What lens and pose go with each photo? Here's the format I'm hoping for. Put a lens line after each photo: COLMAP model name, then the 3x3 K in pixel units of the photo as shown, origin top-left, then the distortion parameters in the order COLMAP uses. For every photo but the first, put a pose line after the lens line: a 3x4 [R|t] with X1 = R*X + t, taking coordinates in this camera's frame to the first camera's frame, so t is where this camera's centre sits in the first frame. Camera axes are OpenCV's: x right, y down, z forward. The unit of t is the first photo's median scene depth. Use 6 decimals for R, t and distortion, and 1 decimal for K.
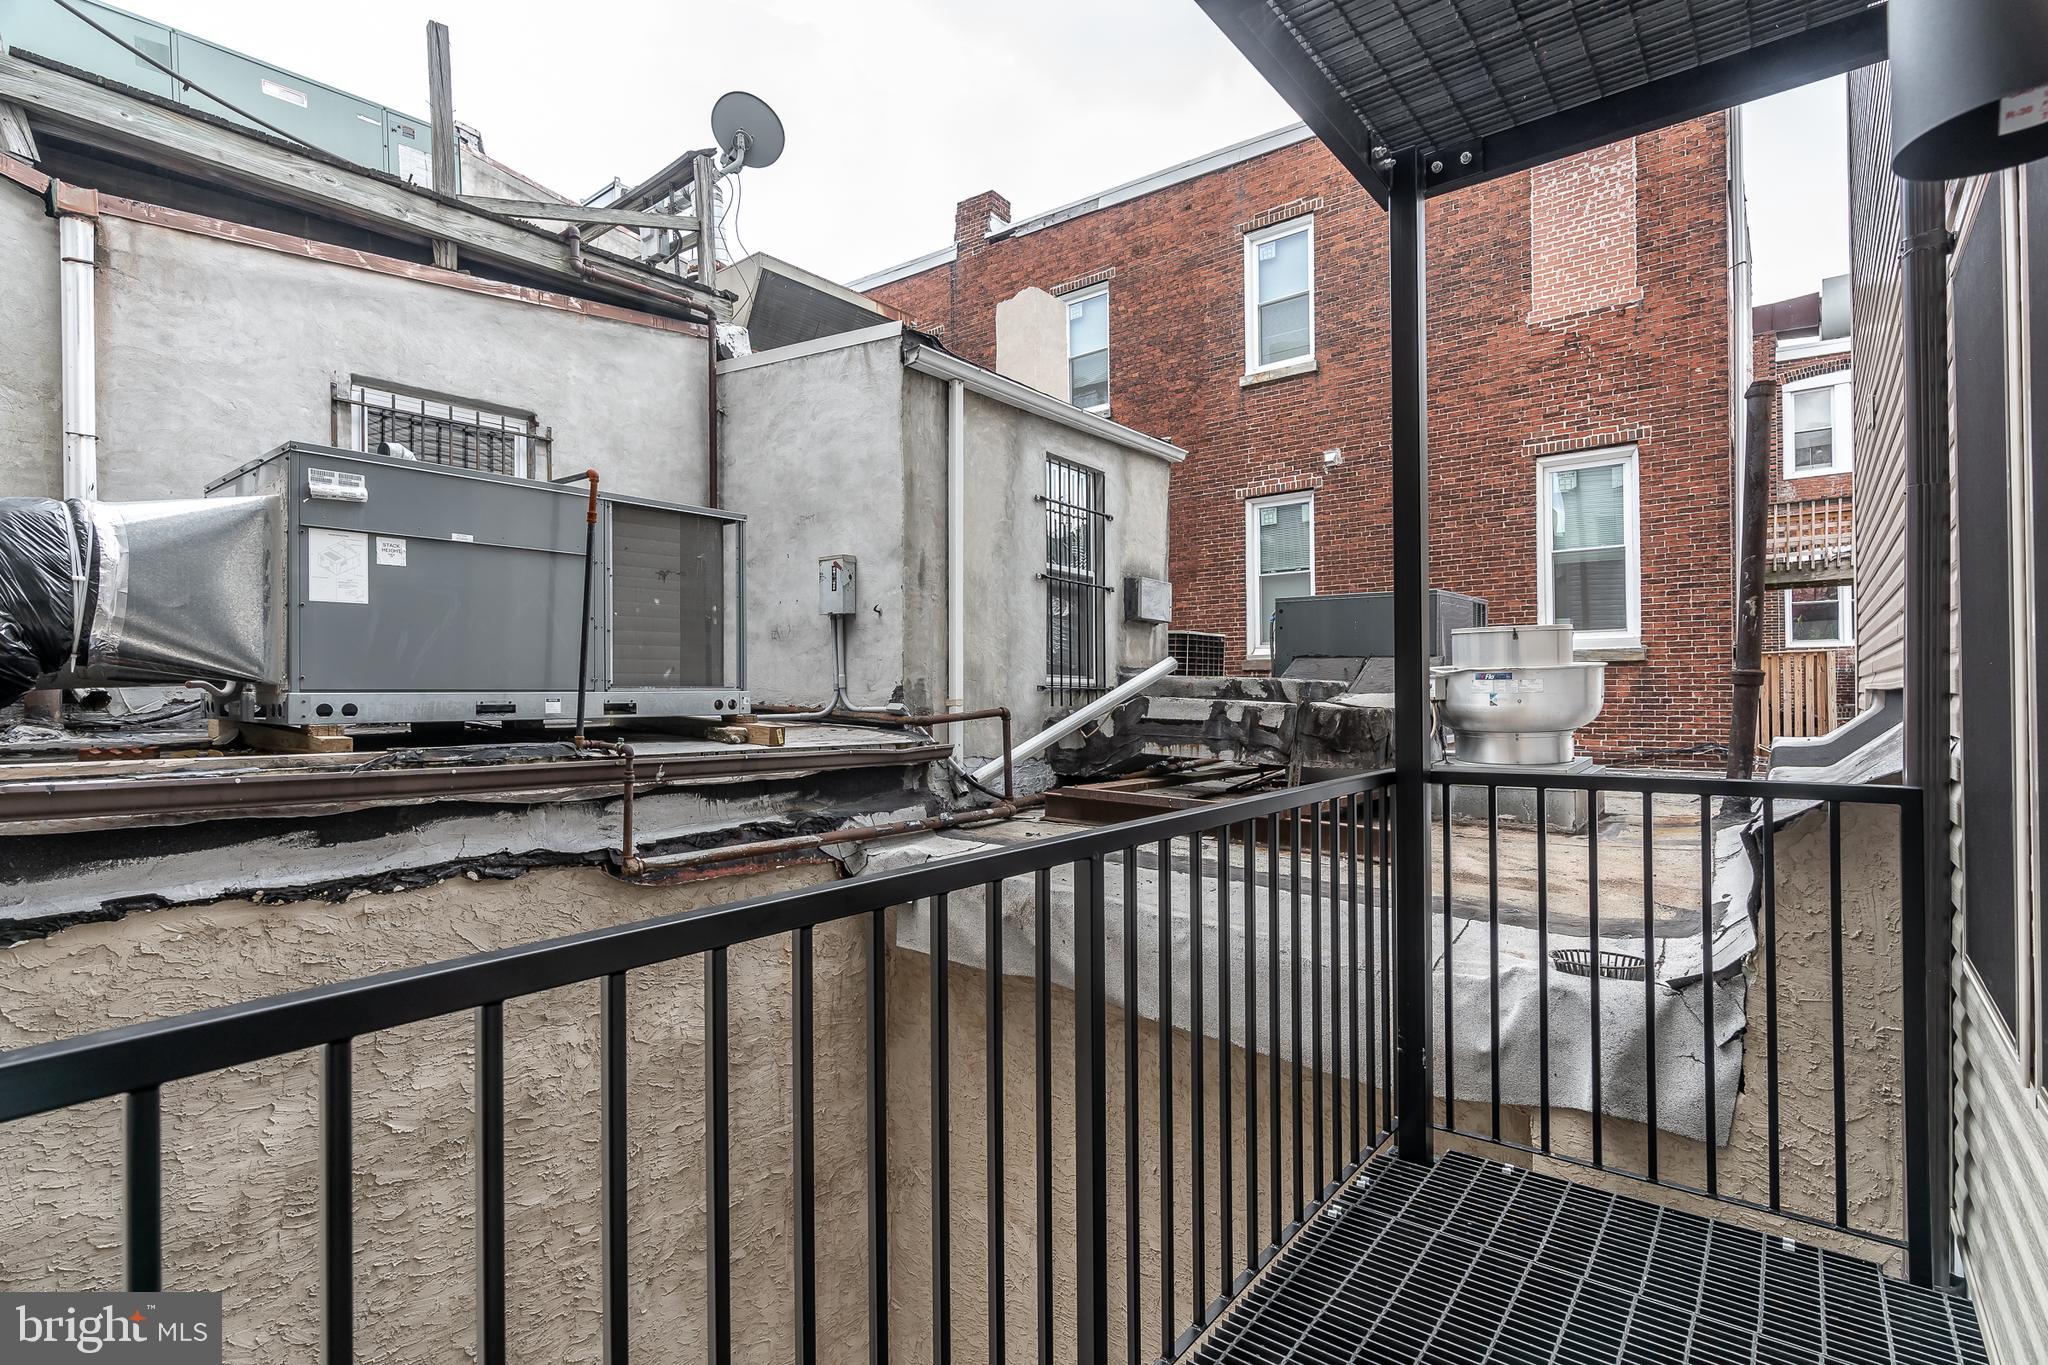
lens RADIAL K [[975.5, 0, 1021.1], [0, 975.5, 687.7], [0, 0, 1]] dist [-0.002590, 0.000612]
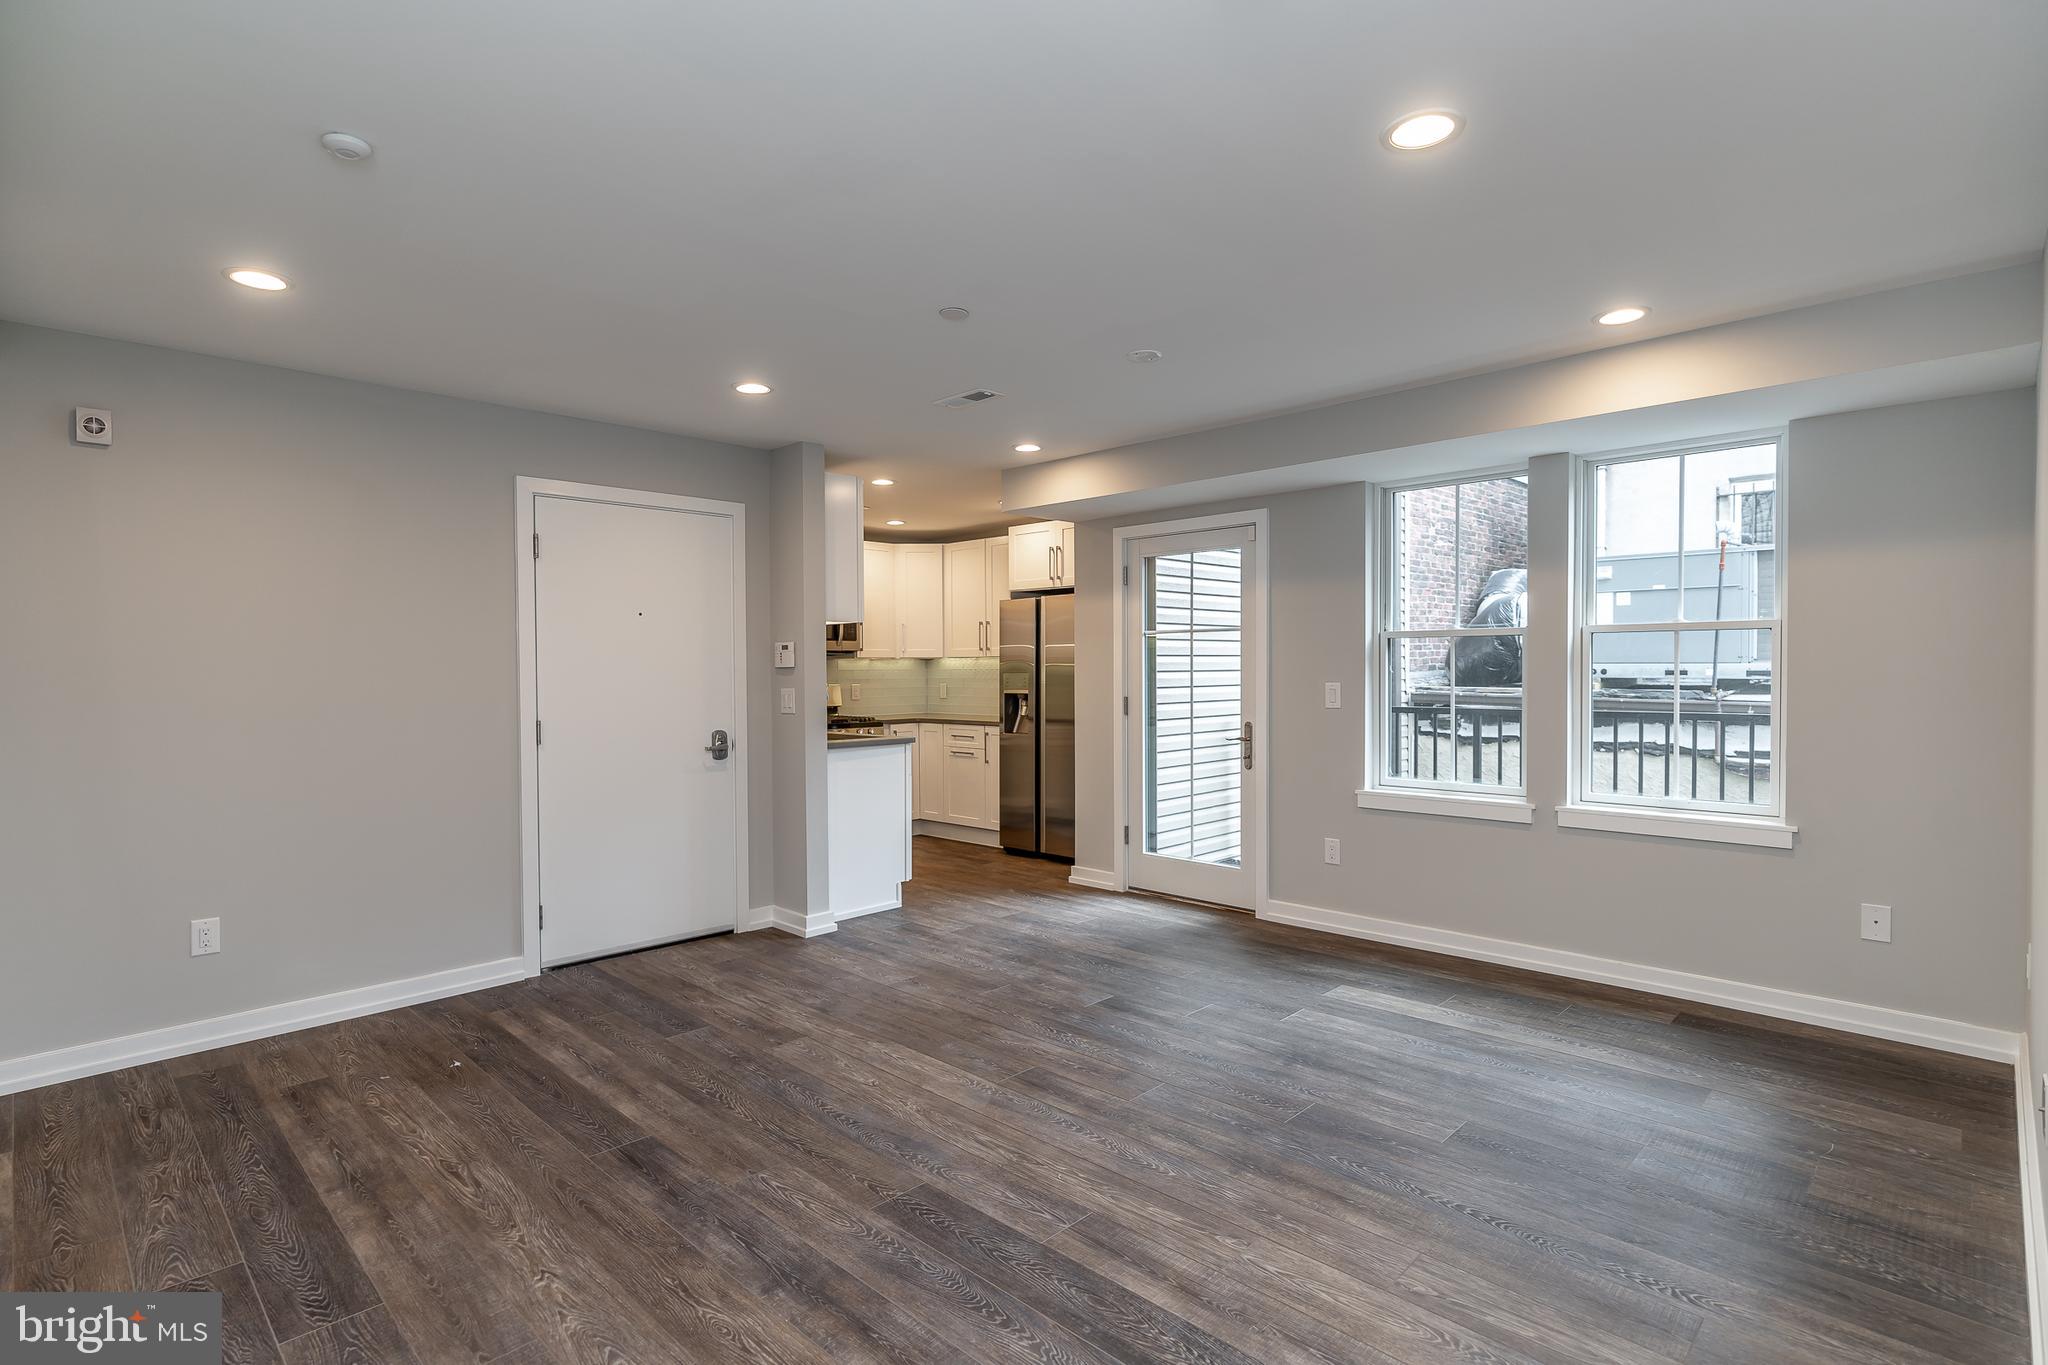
lens RADIAL K [[990.6, 0, 1029.0], [0, 990.6, 674.5], [0, 0, 1]] dist [-0.004946, 0.001023]
pose [[-0.084496, 0.015577, -0.996302, 1.656768], [0.011087, 0.999831, 0.014692, -0.018786], [0.996362, -0.009805, -0.084654, -0.128490]]
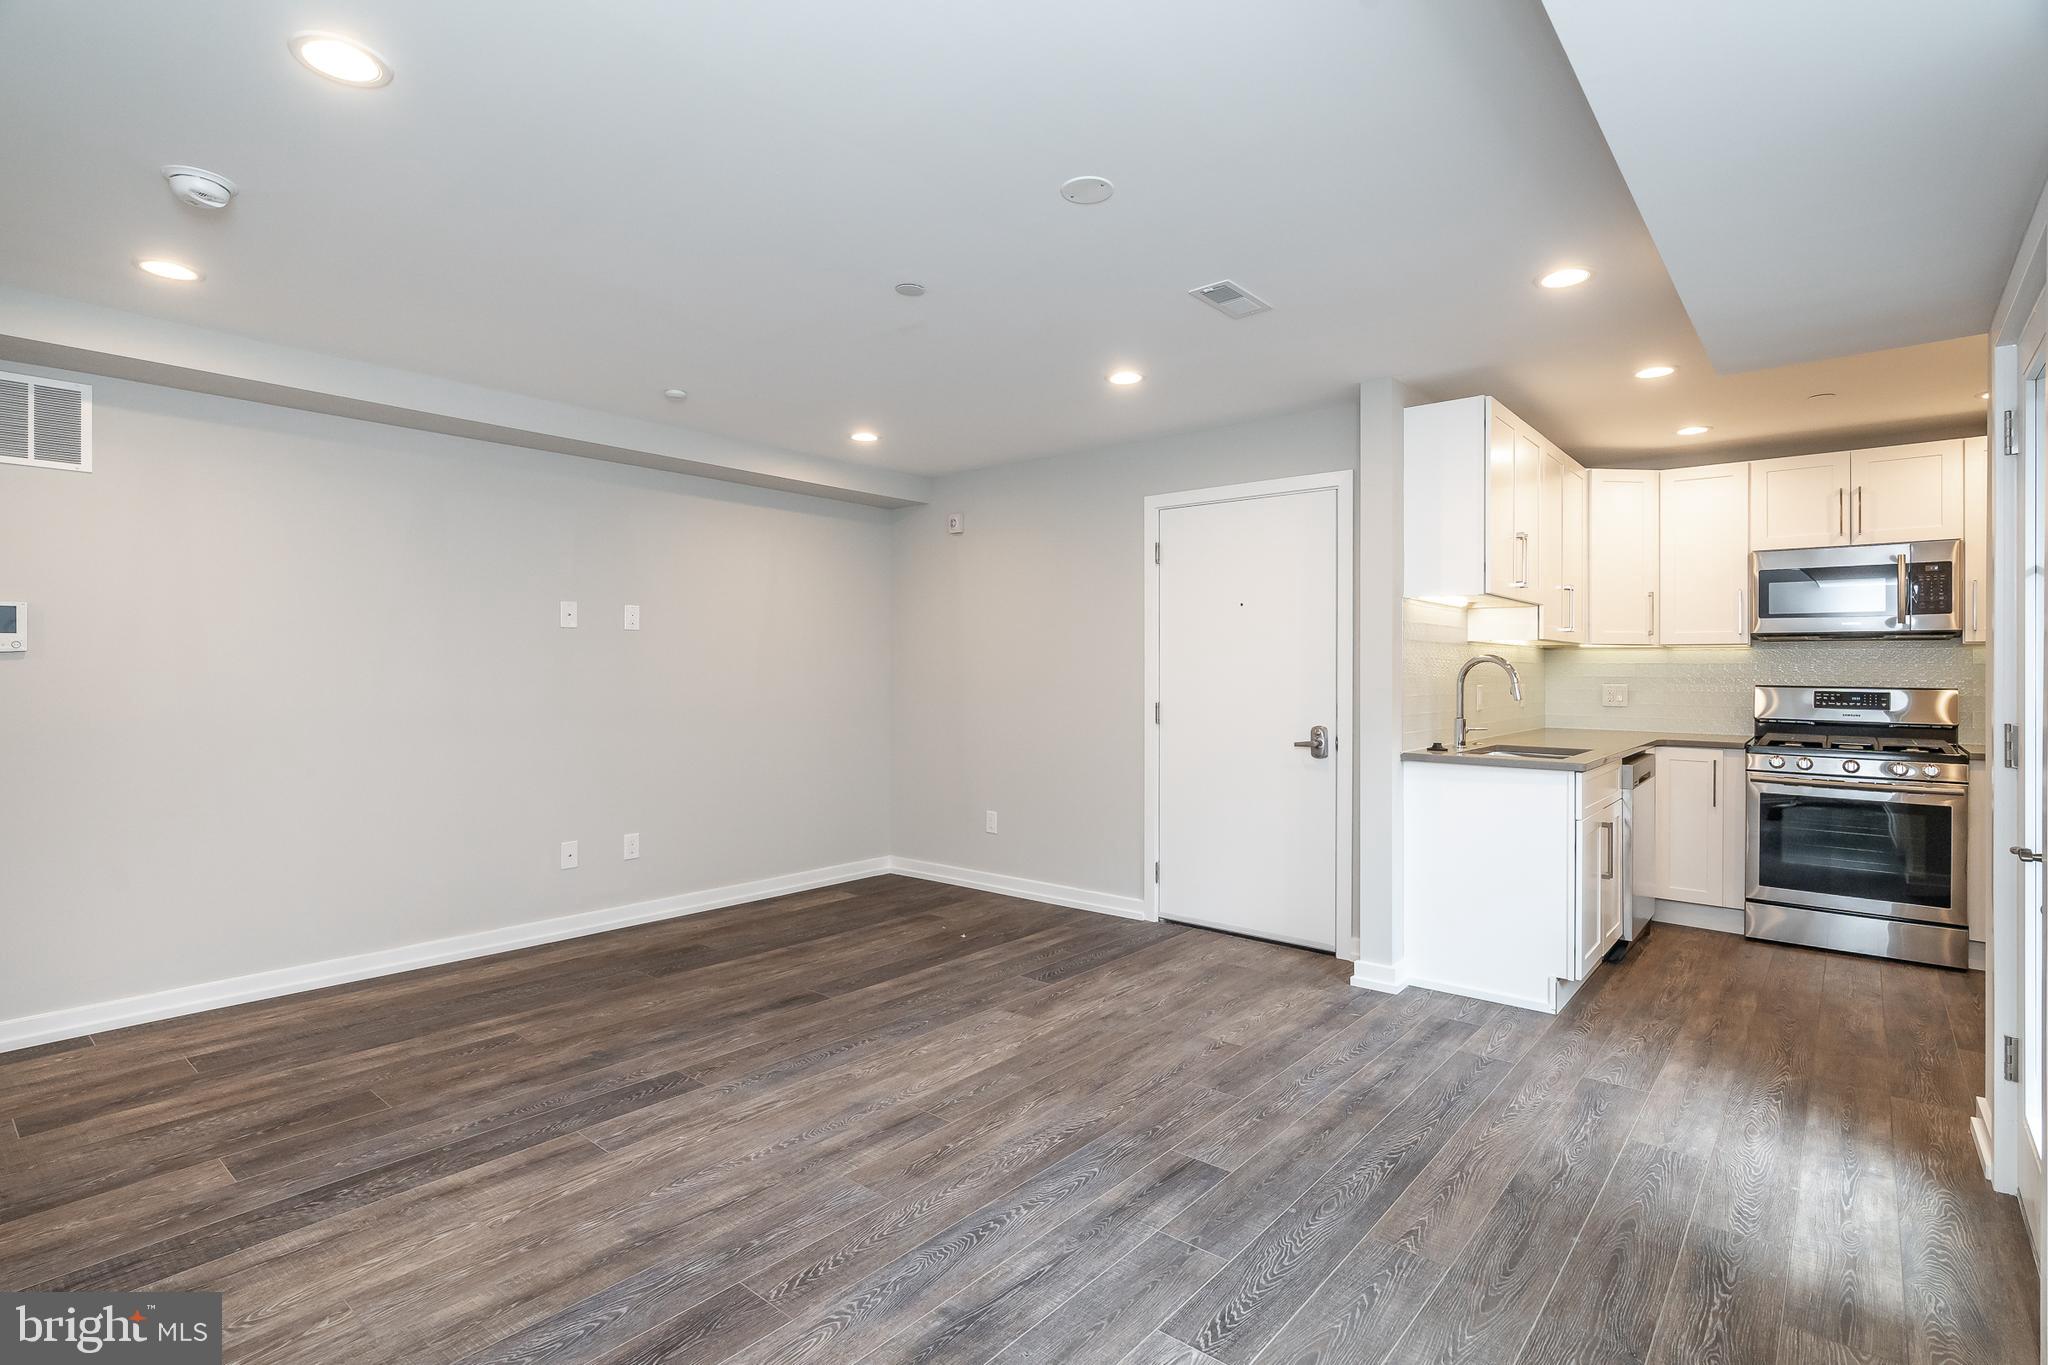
lens RADIAL K [[990.6, 0, 1029.0], [0, 990.6, 674.5], [0, 0, 1]] dist [-0.004946, 0.001023]
pose [[-0.999925, 0.006176, 0.010570, 0.711422], [0.006207, 0.999977, 0.002862, 0.001800], [-0.010552, 0.002927, -0.999940, 0.550633]]
